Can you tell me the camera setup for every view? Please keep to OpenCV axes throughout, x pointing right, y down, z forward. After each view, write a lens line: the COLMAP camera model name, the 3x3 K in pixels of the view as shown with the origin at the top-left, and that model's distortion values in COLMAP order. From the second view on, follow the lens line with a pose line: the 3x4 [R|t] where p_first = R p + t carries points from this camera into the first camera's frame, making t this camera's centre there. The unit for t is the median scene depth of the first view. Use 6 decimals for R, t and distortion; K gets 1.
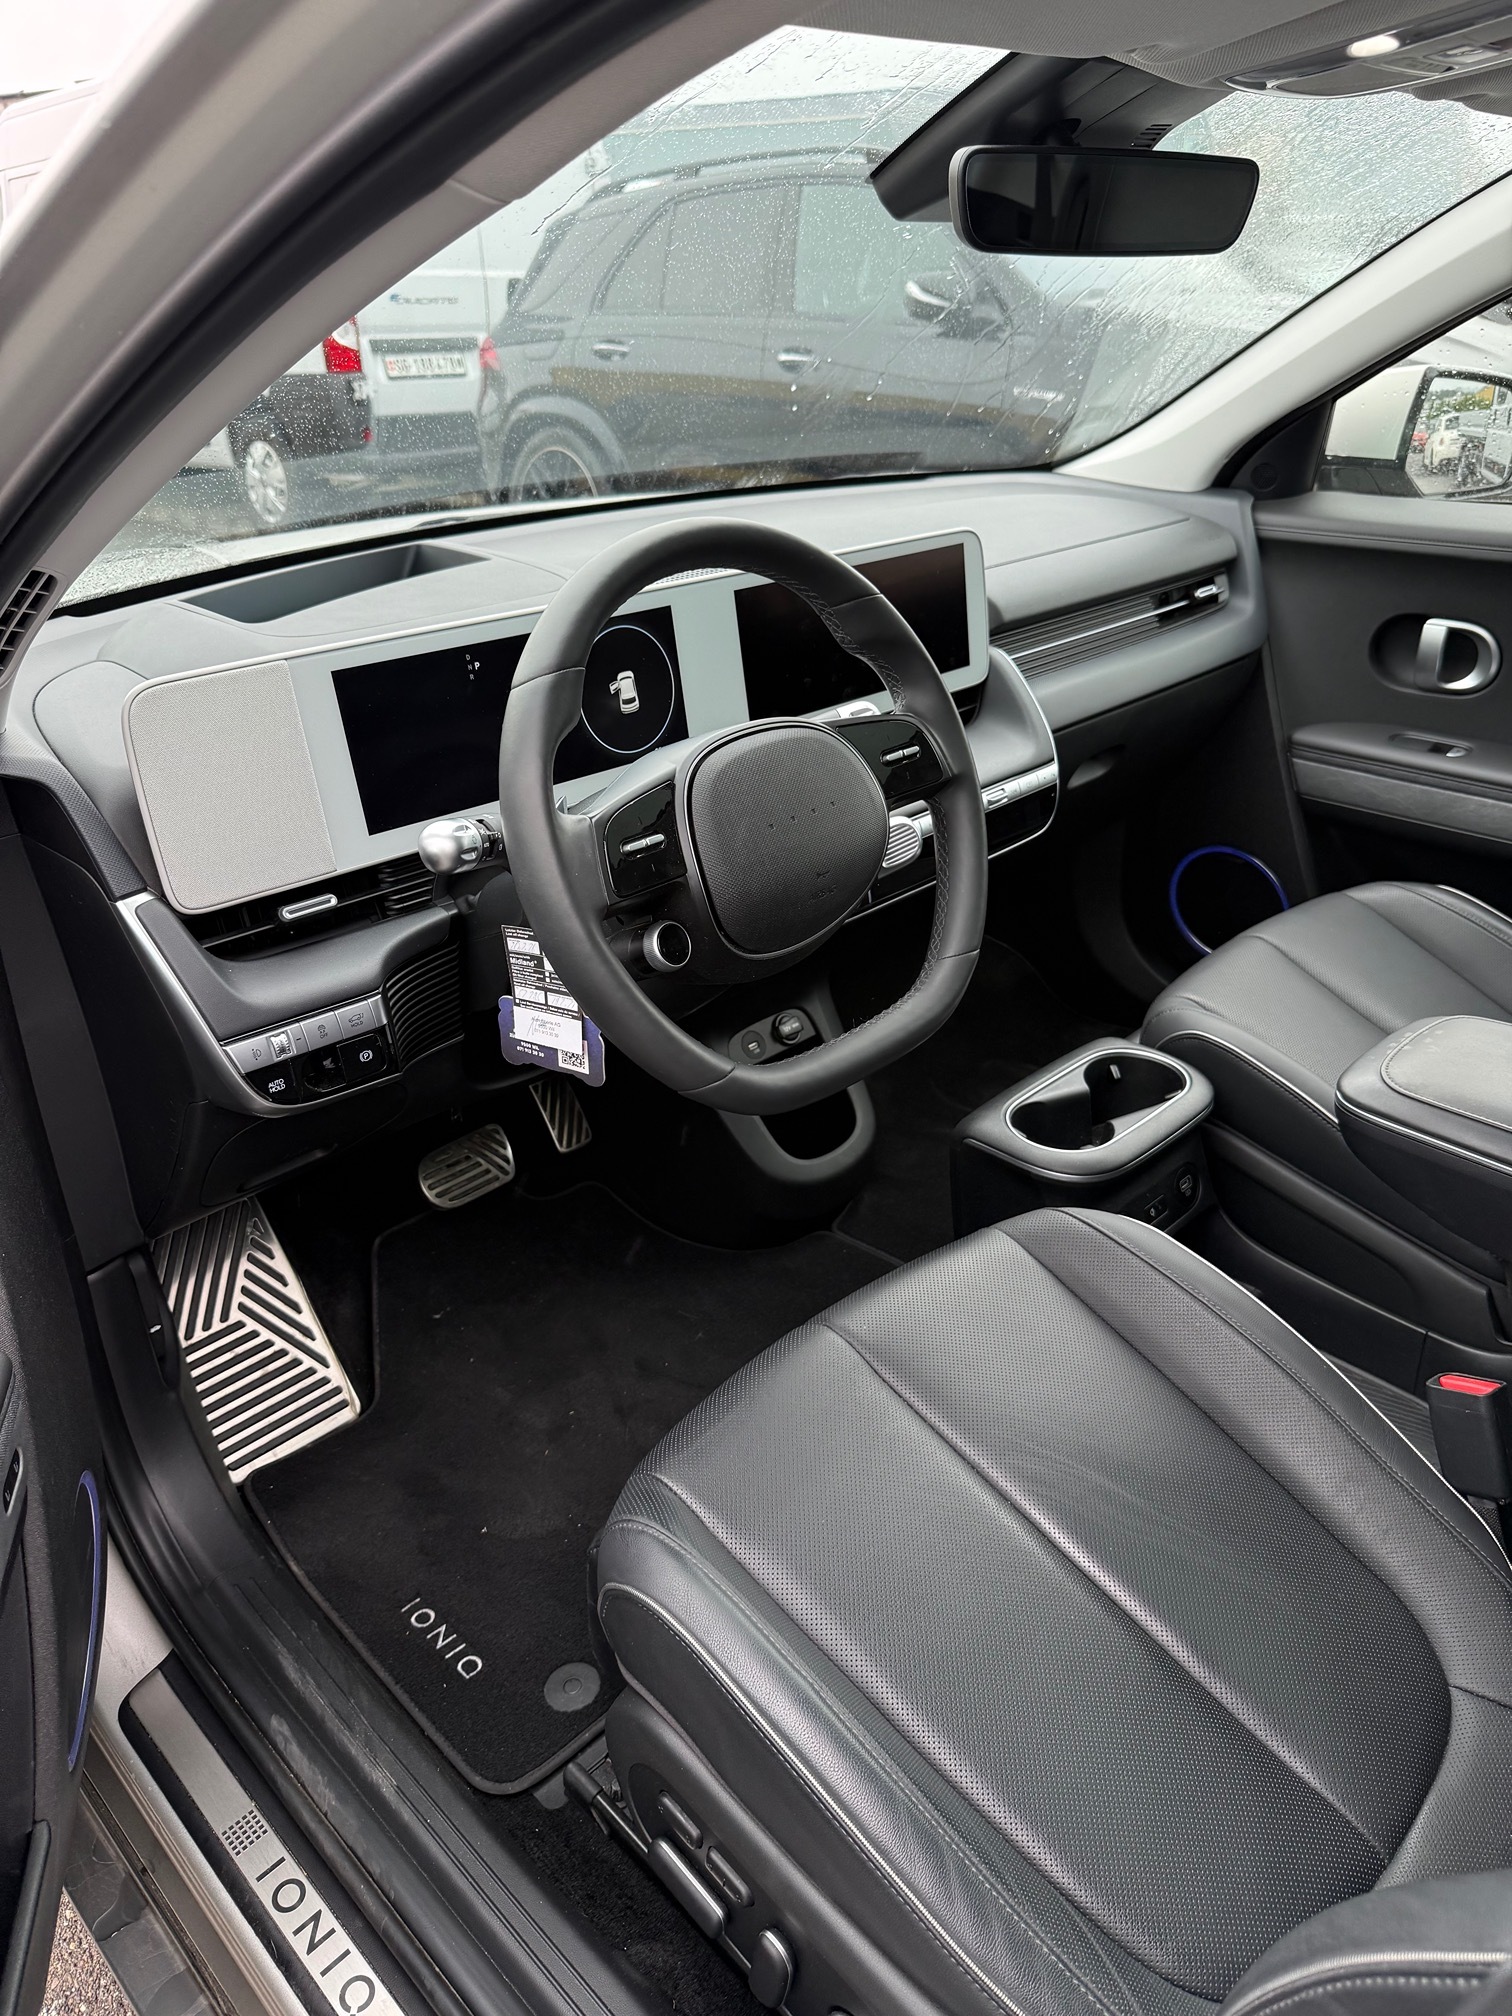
lens RADIAL K [[1409.0, 0, 756.0], [0, 1409.0, 1008.0], [0, 0, 1]] dist [0.022715, -0.004271]
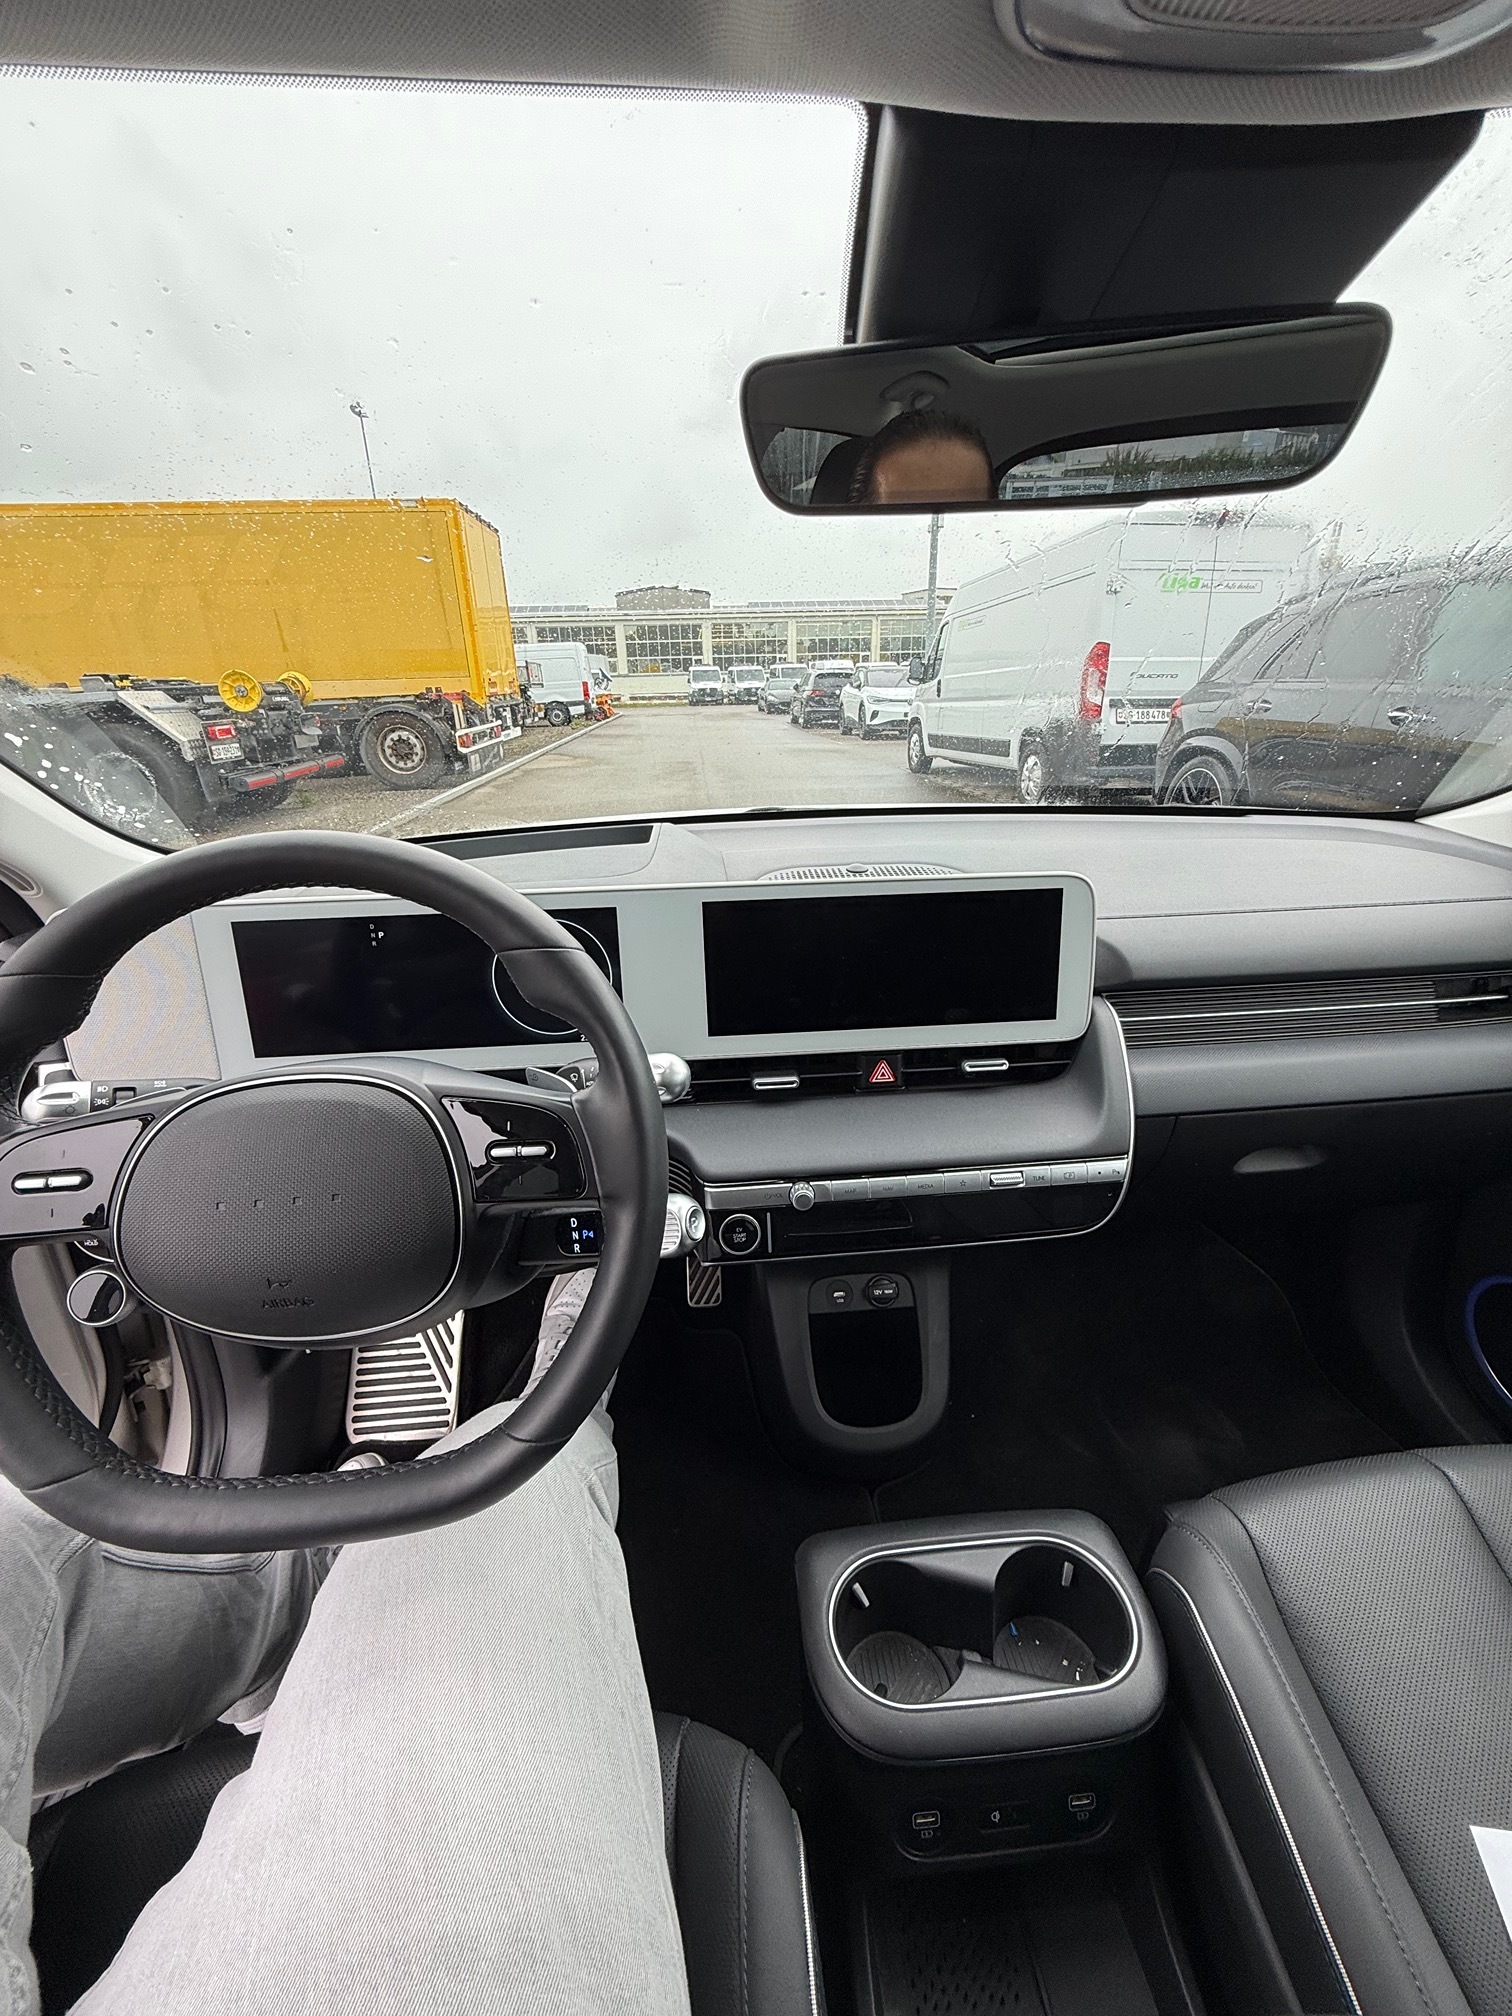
lens RADIAL K [[810.5, 0, 766.8], [0, 810.5, 983.3], [0, 0, 1]] dist [0.000655, -0.000029]
pose [[0.763356, 0.223683, -0.606015, 0.286484], [-0.286742, 0.957978, -0.007596, -0.186126], [0.578850, 0.179568, 0.795417, 0.428938]]
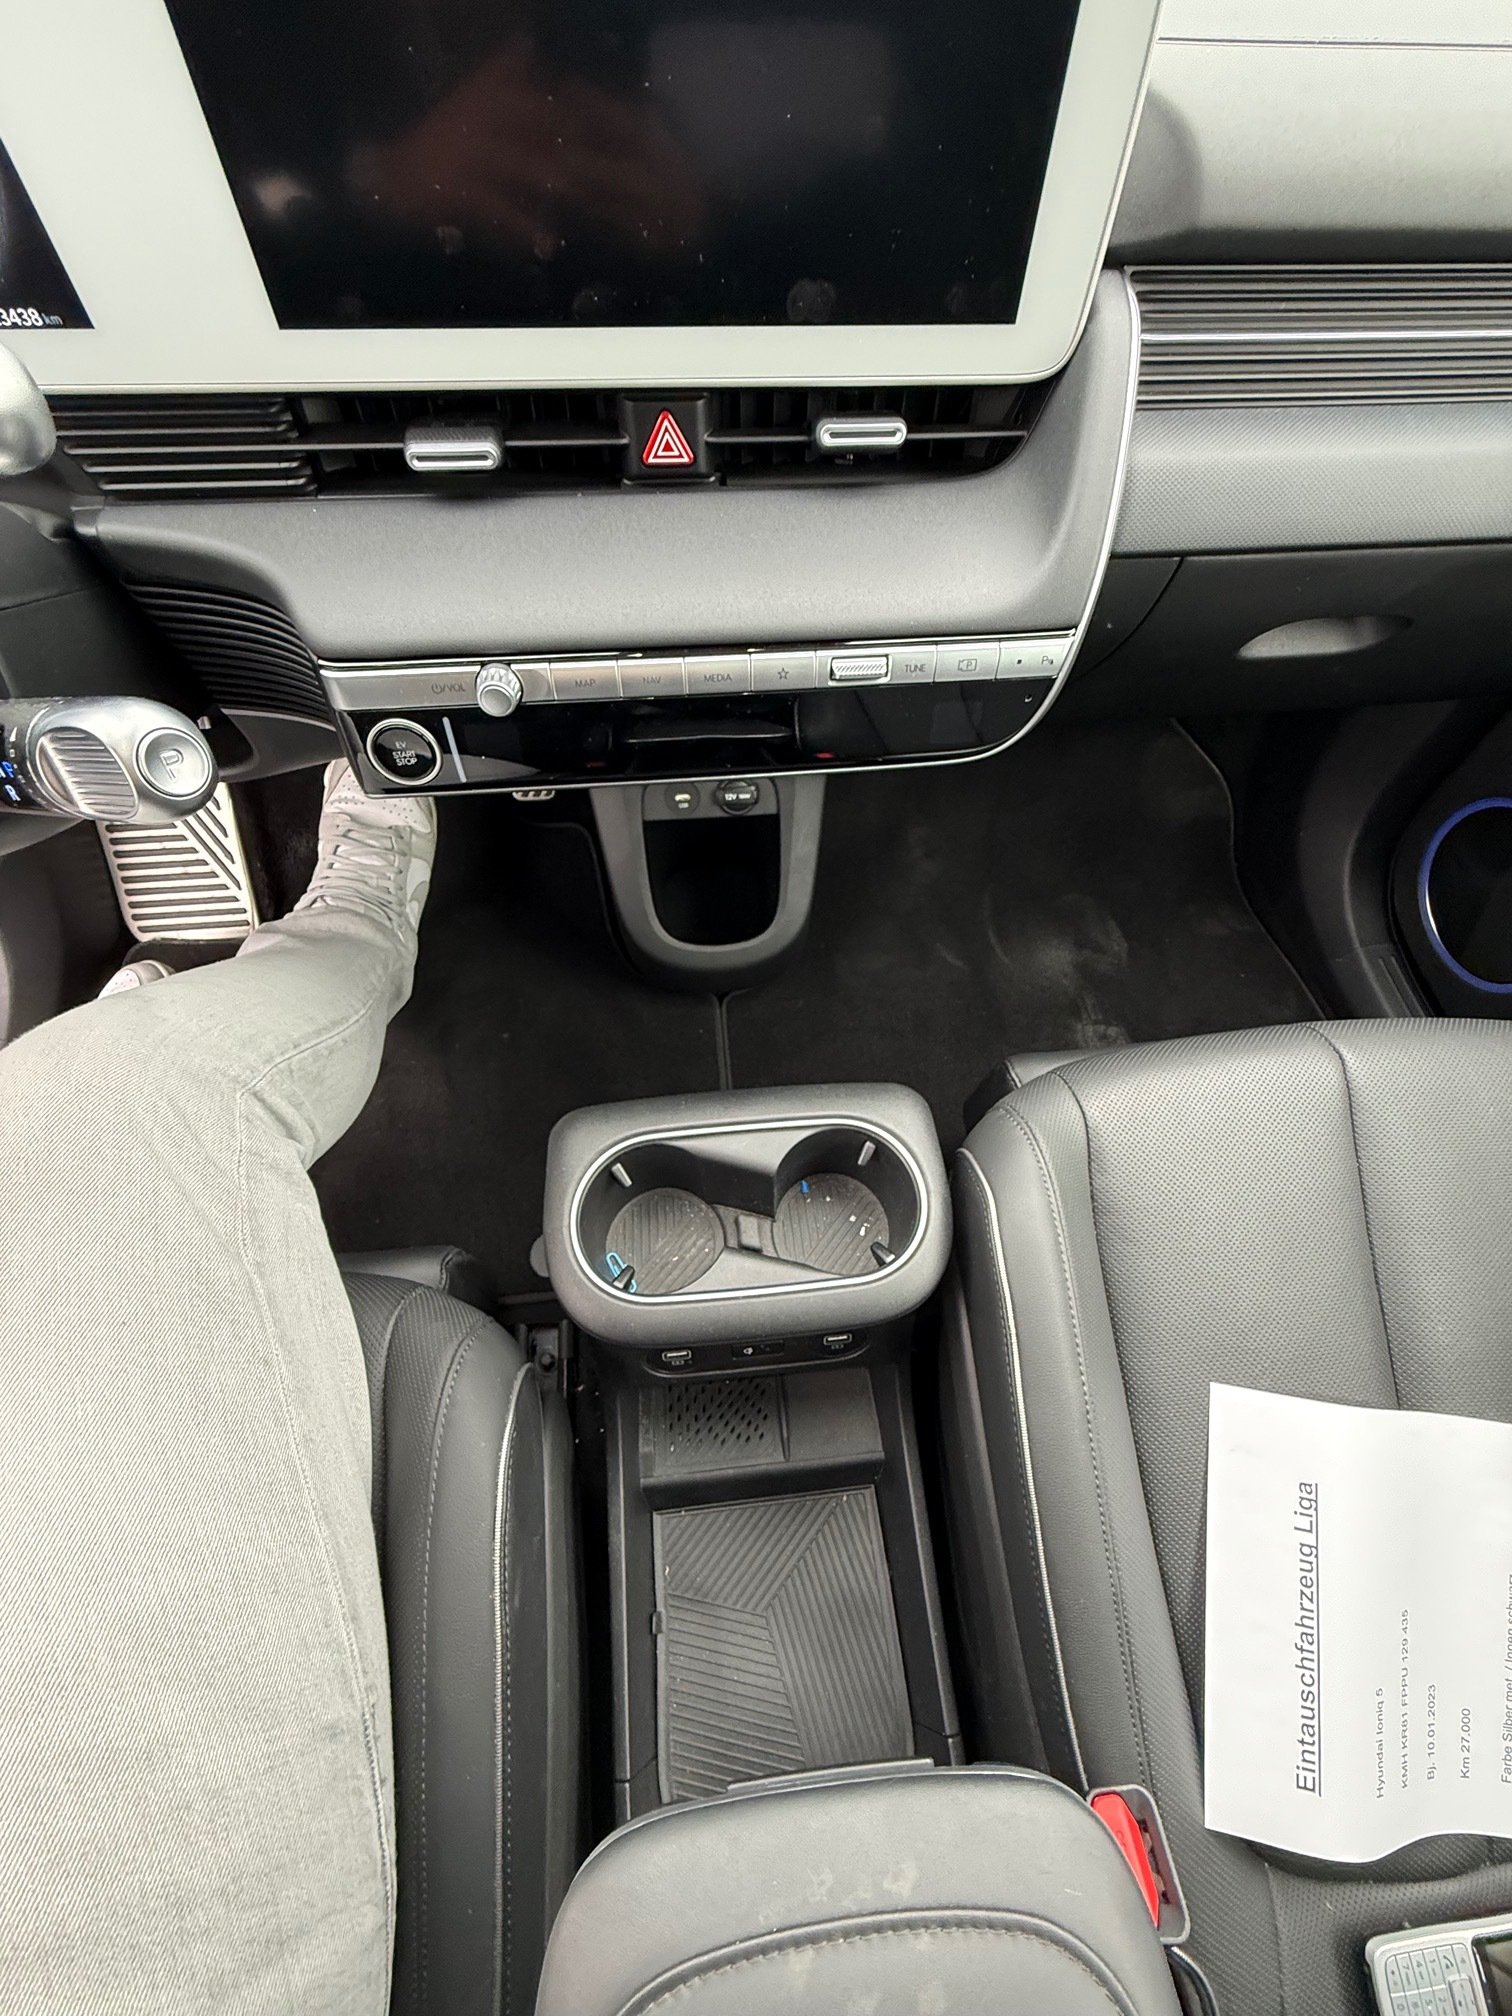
lens RADIAL K [[811.4, 0, 772.6], [0, 811.4, 1011.4], [0, 0, 1]] dist [-0.002200, -0.000328]
pose [[0.777624, 0.561771, -0.282337, 0.256059], [-0.324764, 0.743410, 0.584696, -0.184923], [0.538357, -0.362981, 0.760537, 0.616019]]
